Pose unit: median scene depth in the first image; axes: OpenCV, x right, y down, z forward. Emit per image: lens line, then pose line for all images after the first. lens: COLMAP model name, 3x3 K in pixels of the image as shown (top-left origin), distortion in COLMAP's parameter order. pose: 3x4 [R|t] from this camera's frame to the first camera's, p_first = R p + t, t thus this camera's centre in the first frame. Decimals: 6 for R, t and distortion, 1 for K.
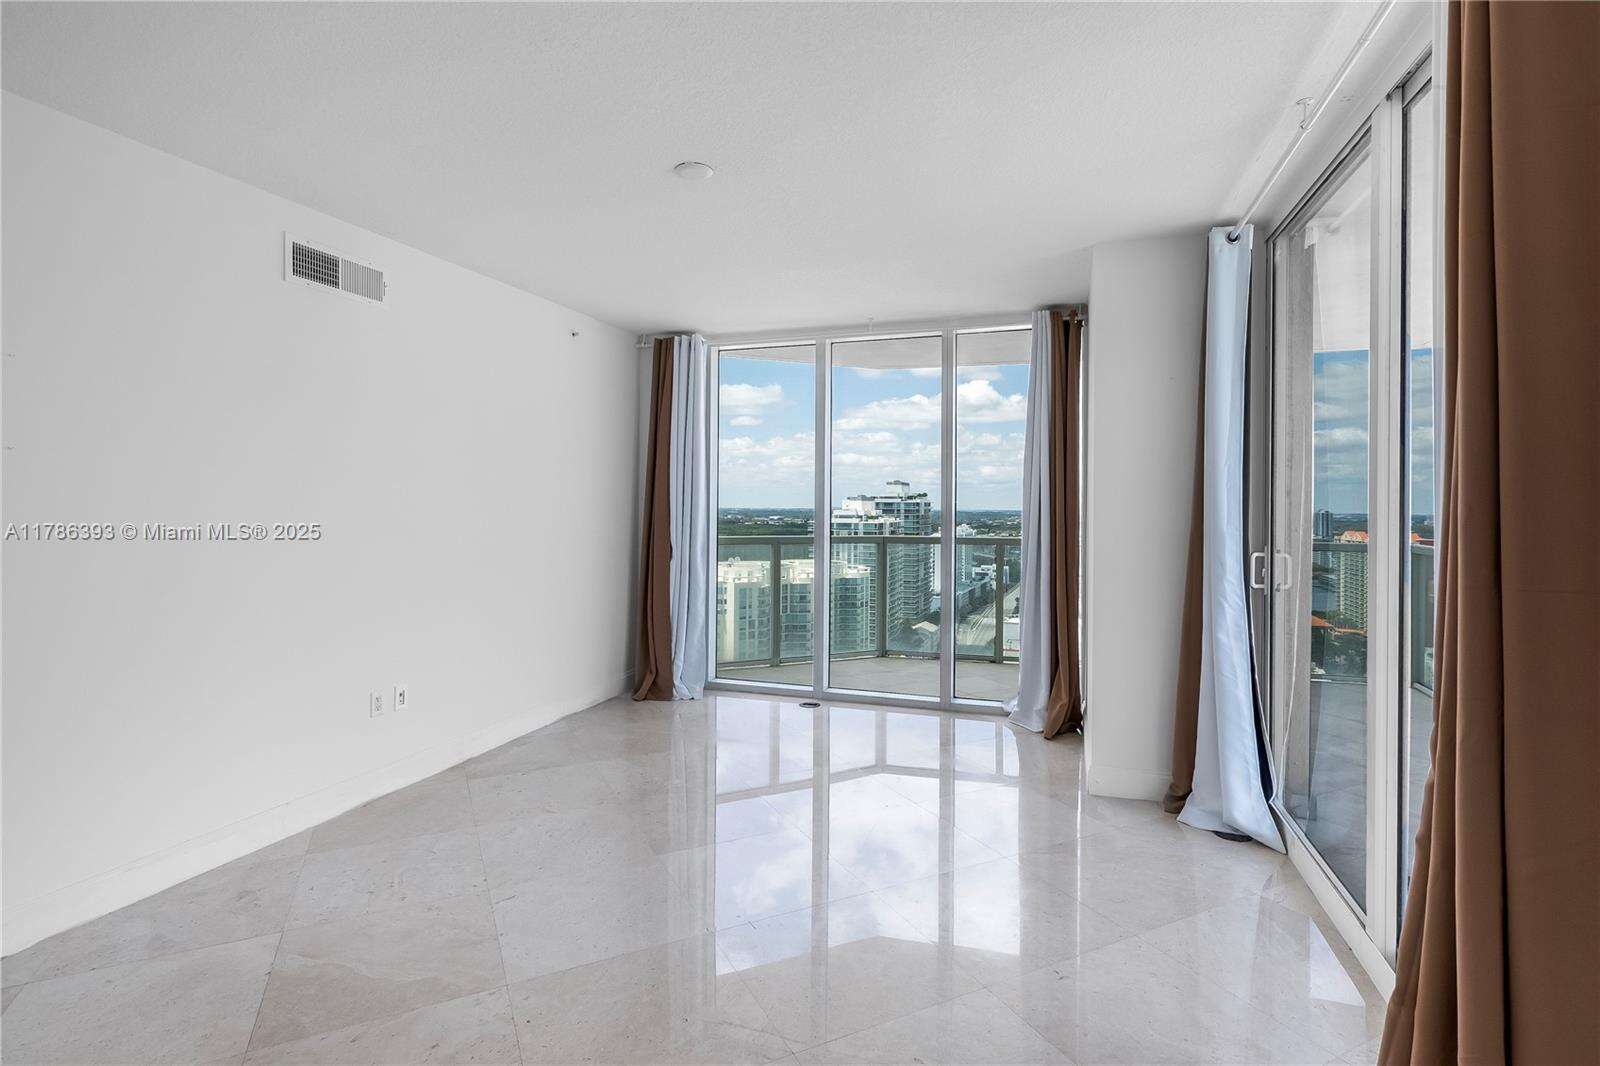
lens RADIAL K [[774.5, 0, 789.0], [0, 774.5, 522.7], [0, 0, 1]] dist [-0.010665, -0.000001]
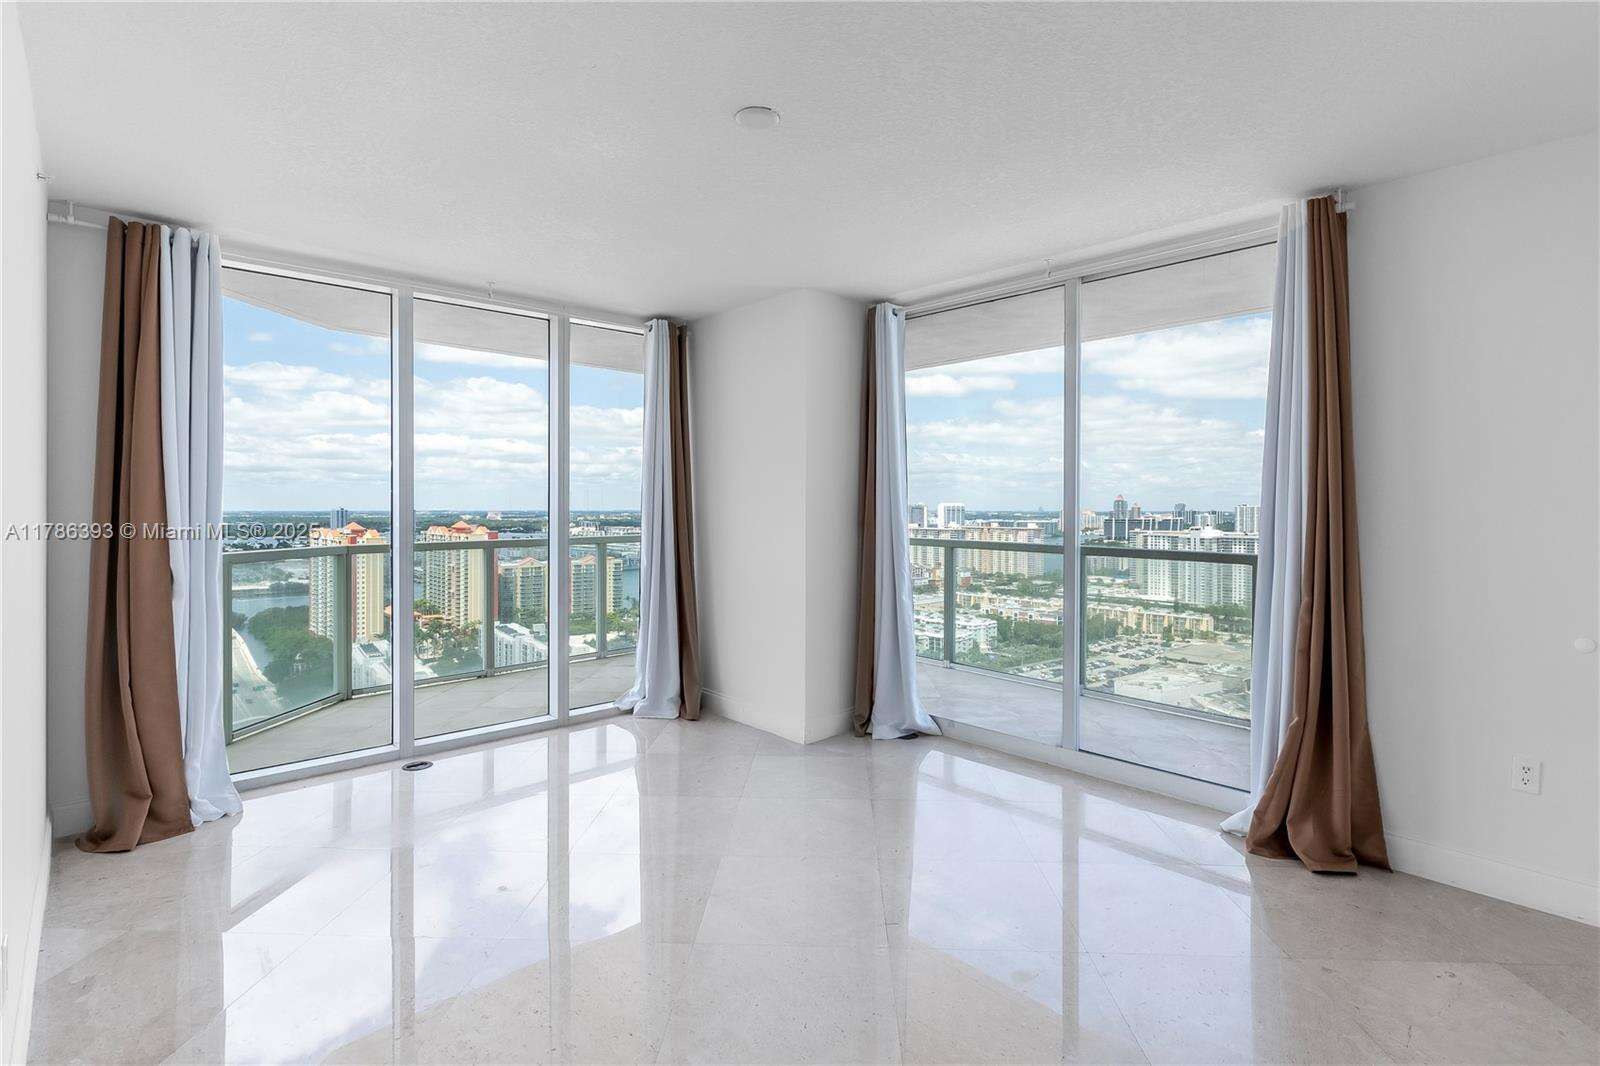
lens RADIAL K [[774.5, 0, 805.5], [0, 774.5, 516.6], [0, 0, 1]] dist [-0.010665, -0.000001]
pose [[0.470654, -0.018036, 0.882133, -0.452321], [0.022931, 0.999703, 0.008205, -0.008222], [-0.882020, 0.016367, 0.470928, 0.292098]]
